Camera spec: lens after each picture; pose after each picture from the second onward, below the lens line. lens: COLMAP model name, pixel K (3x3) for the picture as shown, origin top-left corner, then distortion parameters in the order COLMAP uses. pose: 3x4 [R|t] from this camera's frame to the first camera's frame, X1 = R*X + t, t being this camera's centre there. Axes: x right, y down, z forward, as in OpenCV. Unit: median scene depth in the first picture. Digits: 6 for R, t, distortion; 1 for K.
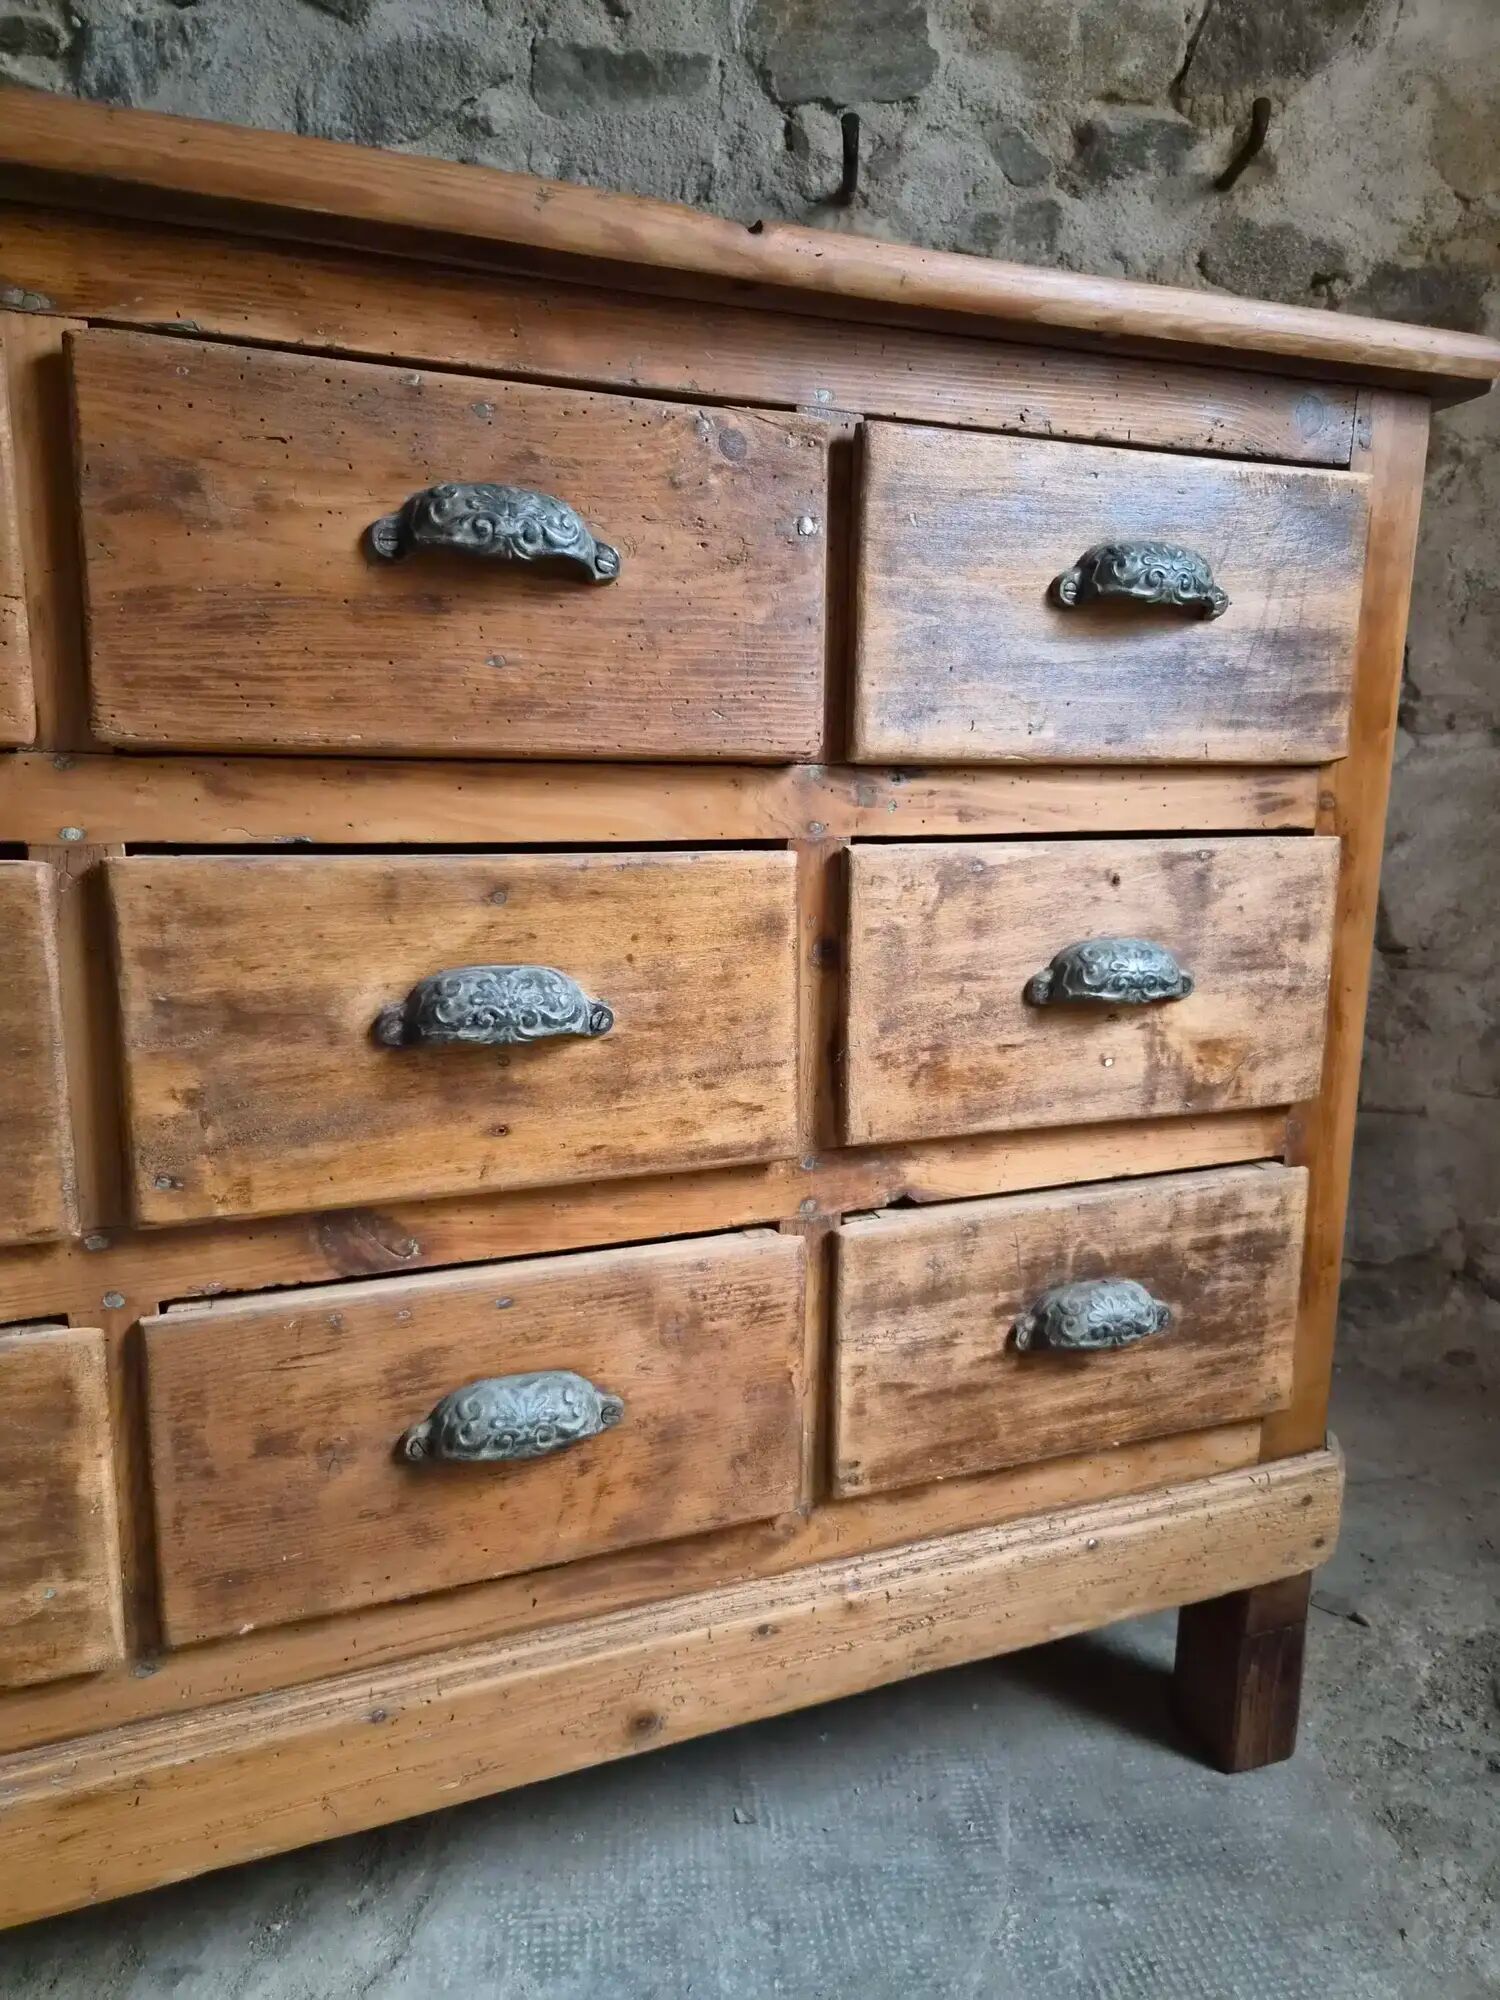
lens RADIAL K [[1352.3, 0, 749.5], [0, 1352.3, 1014.1], [0, 0, 1]] dist [0.065208, -0.052458]
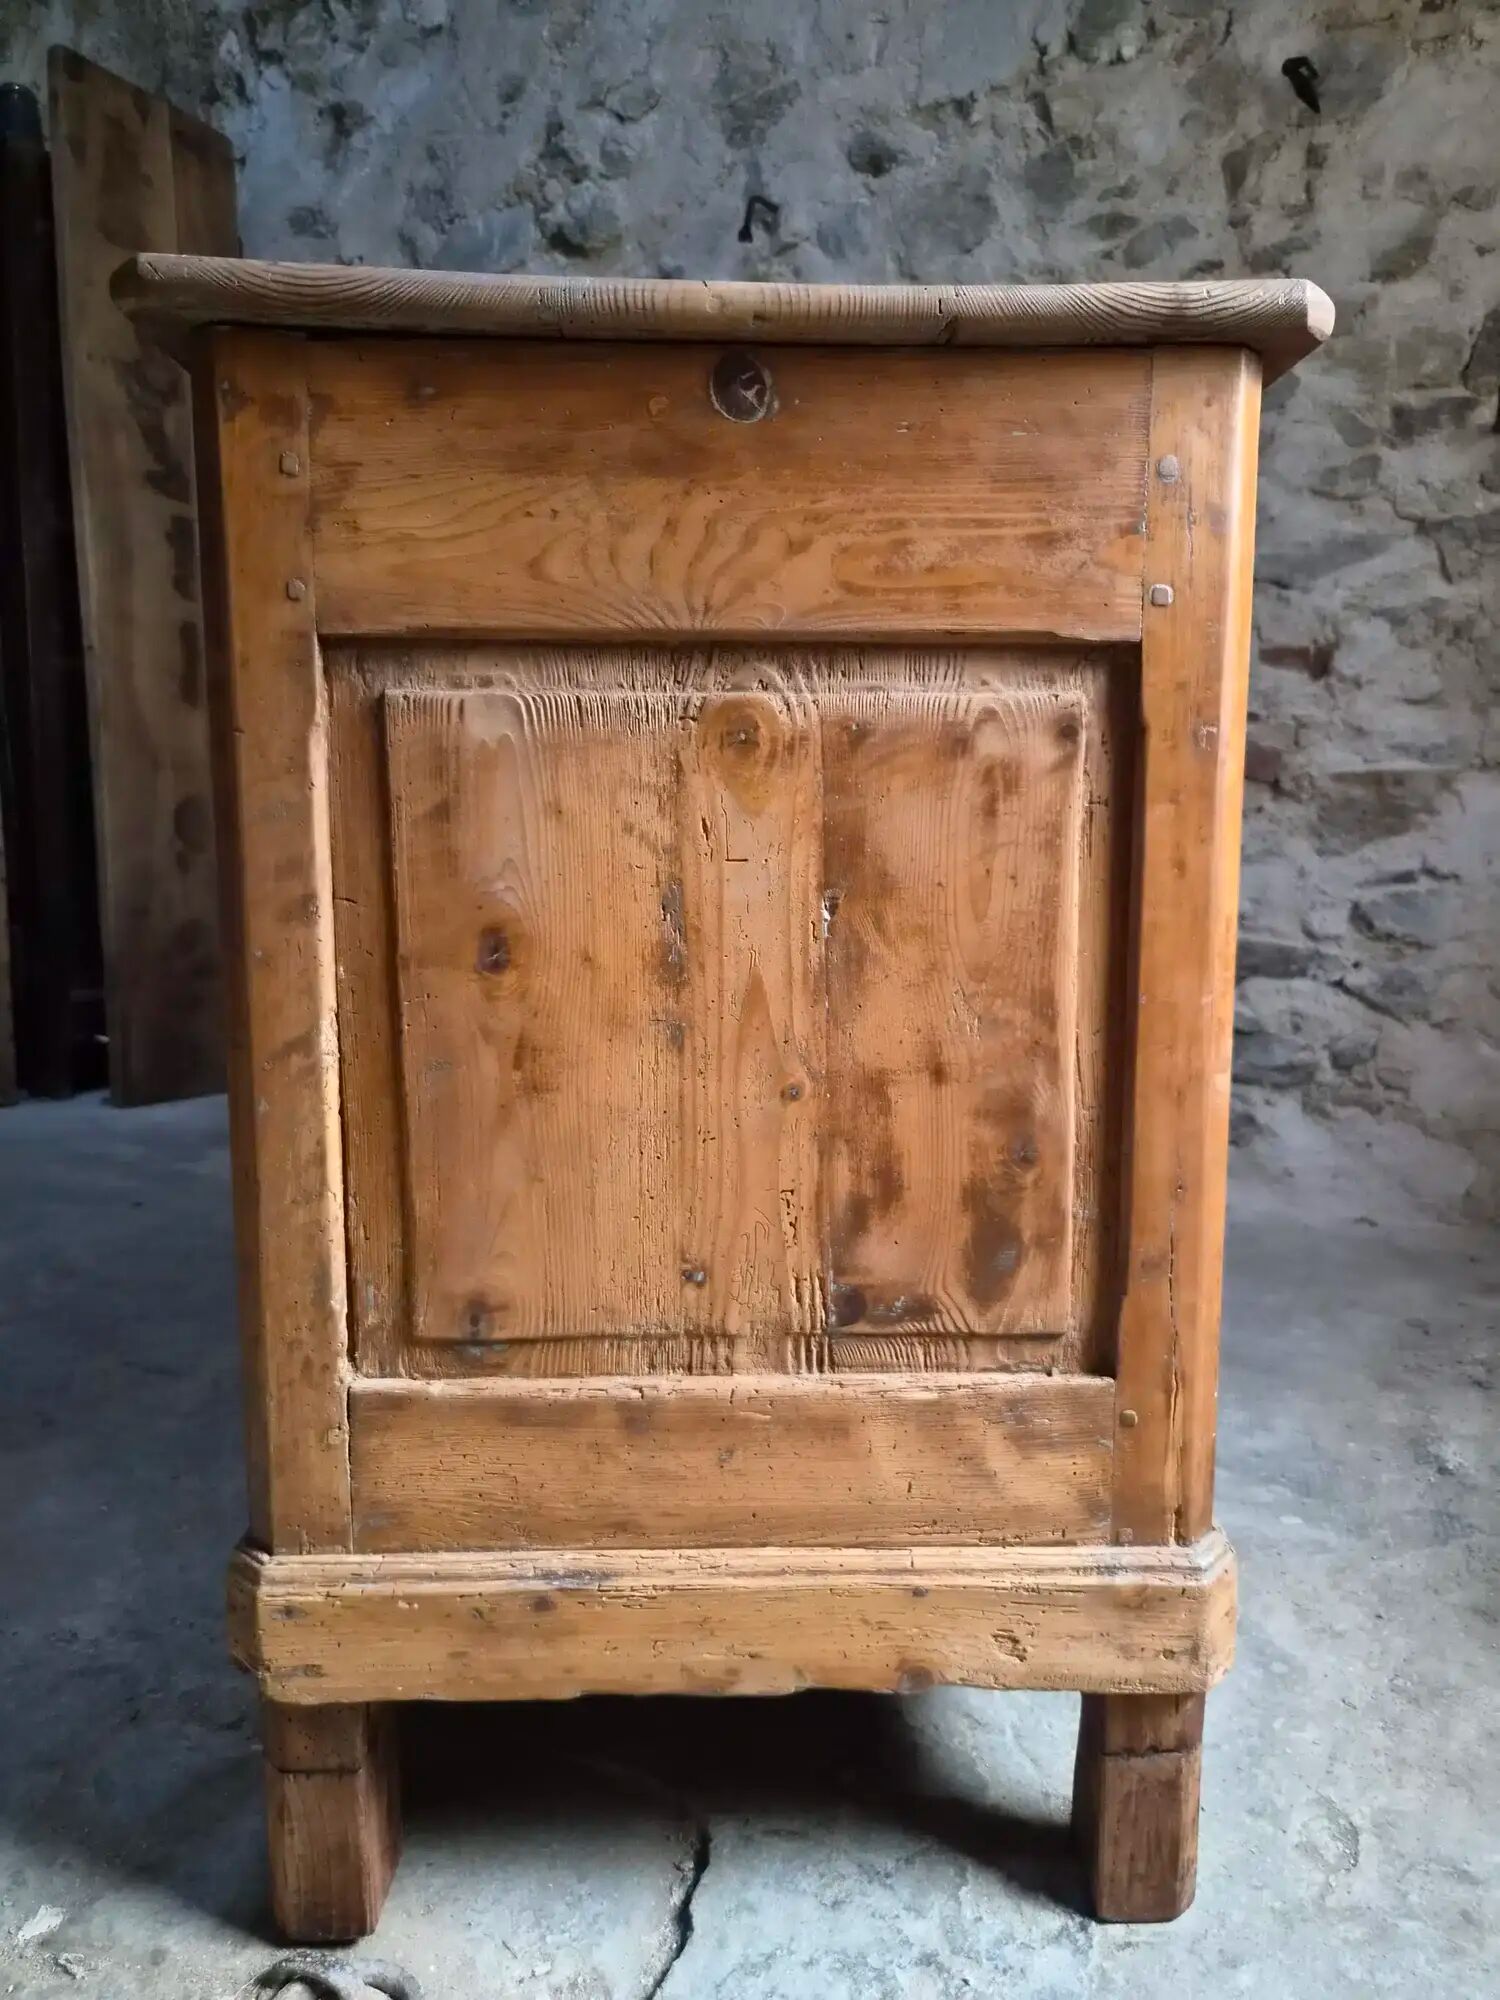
lens RADIAL K [[1352.3, 0, 788.4], [0, 1352.3, 989.7], [0, 0, 1]] dist [0.065208, -0.052458]
pose [[0.889056, 0.050061, -0.455053, 0.368189], [-0.090088, 0.993698, -0.066691, 0.178839], [0.448847, 0.100287, 0.887963, -0.625902]]
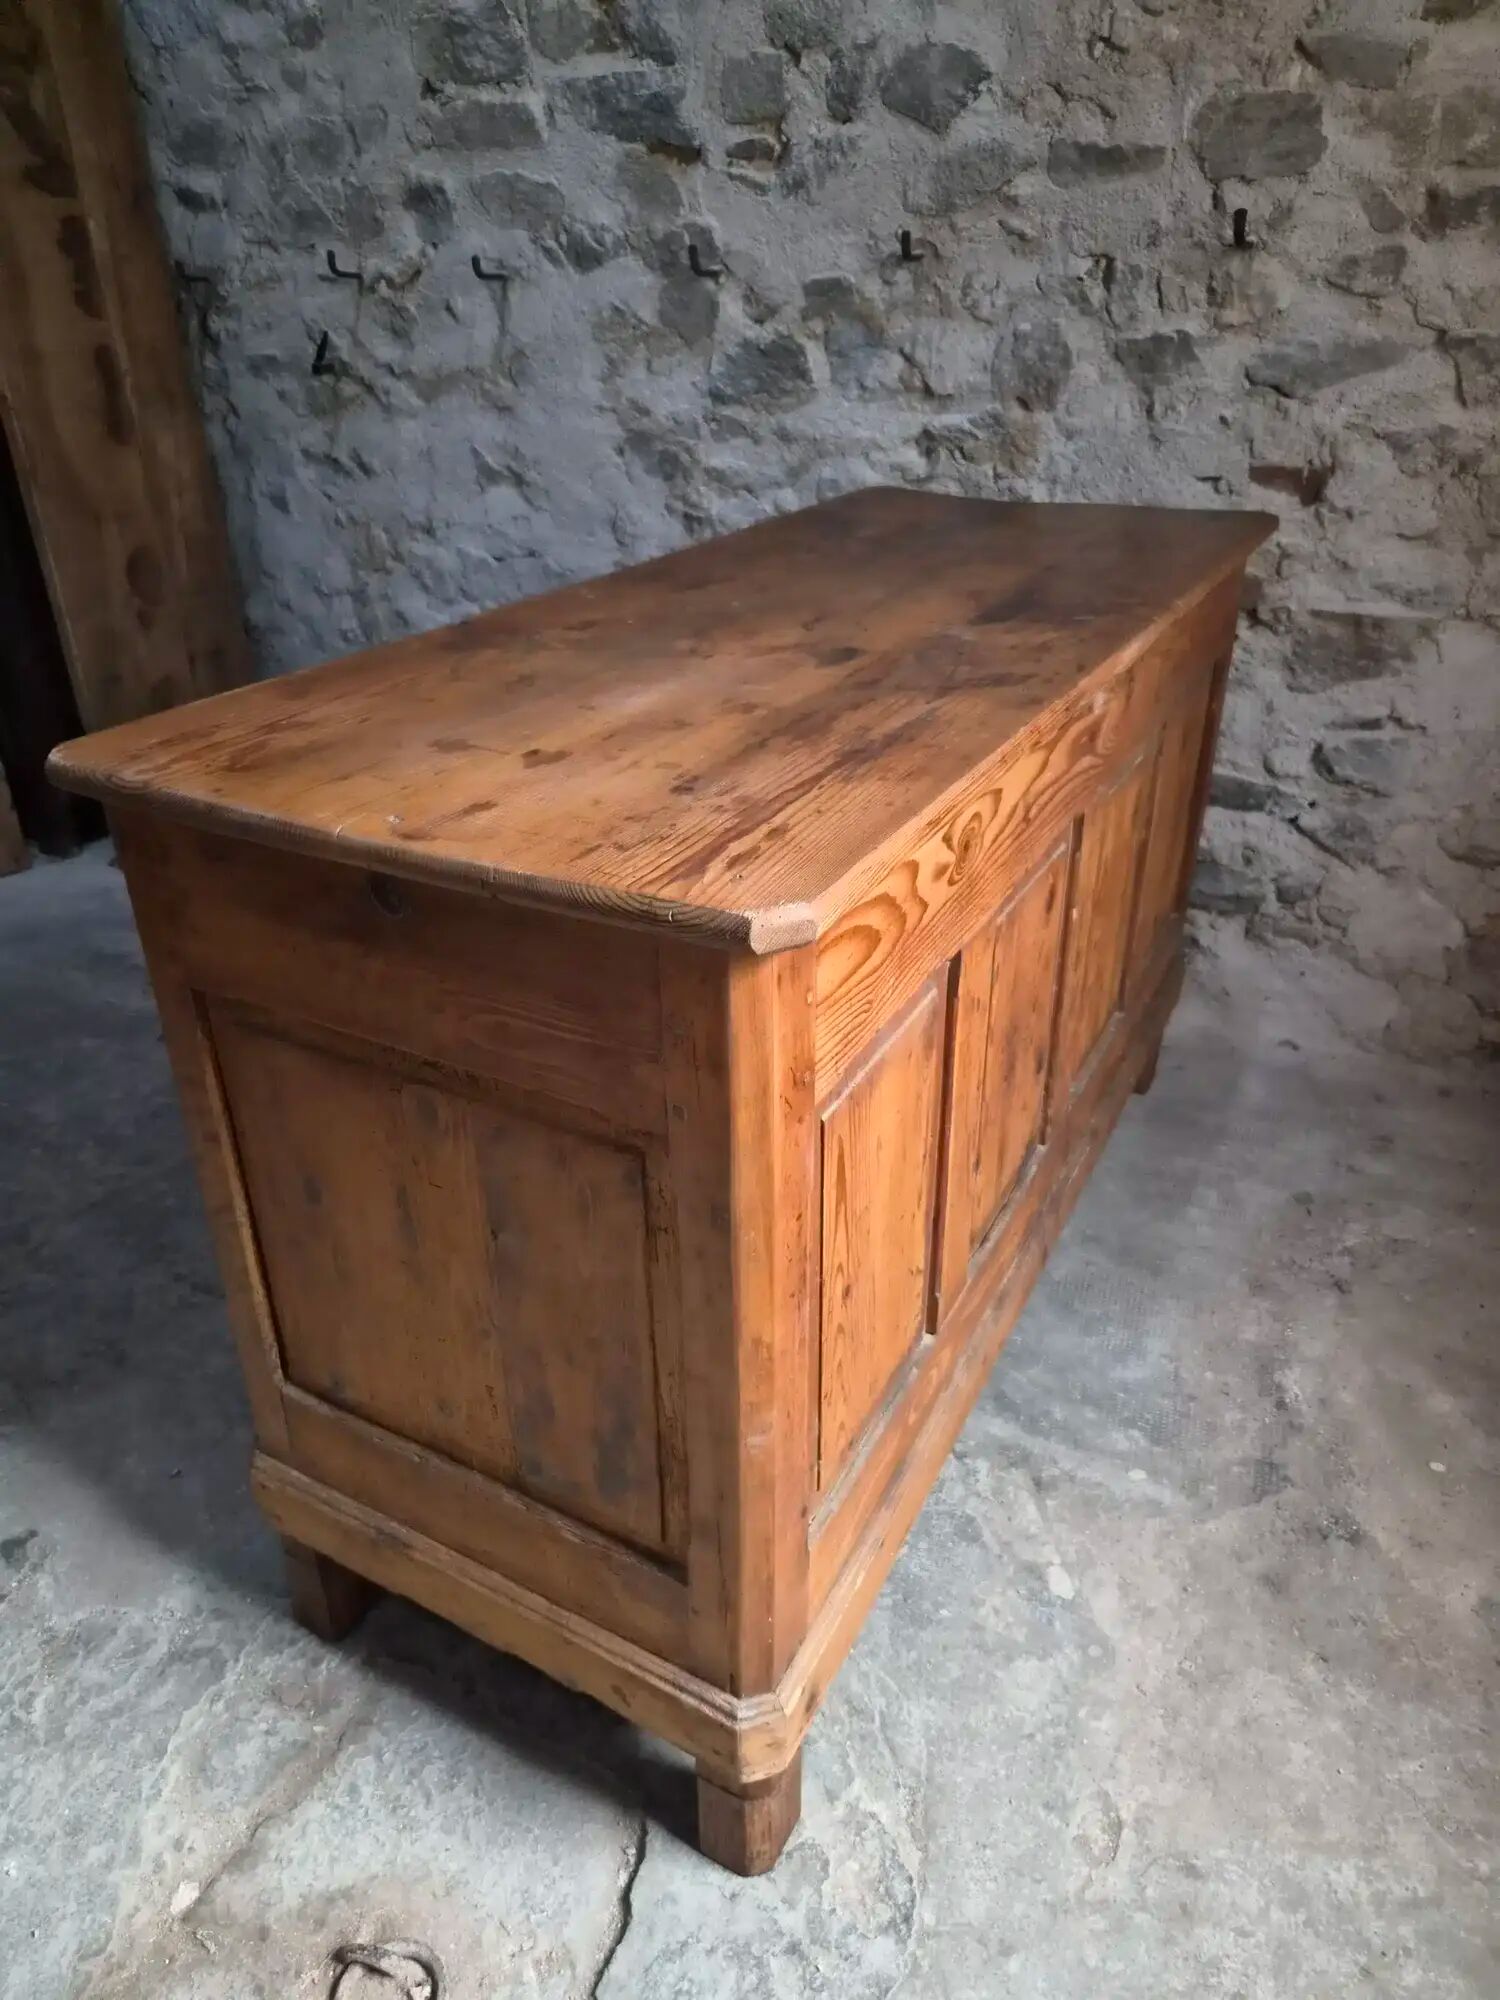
lens RADIAL K [[1352.3, 0, 758.8], [0, 1352.3, 981.9], [0, 0, 1]] dist [0.065208, -0.052458]
pose [[0.876297, 0.198265, -0.439083, 0.406902], [-0.071735, 0.954932, 0.288027, -0.241017], [0.476400, -0.220900, 0.851026, -0.632883]]
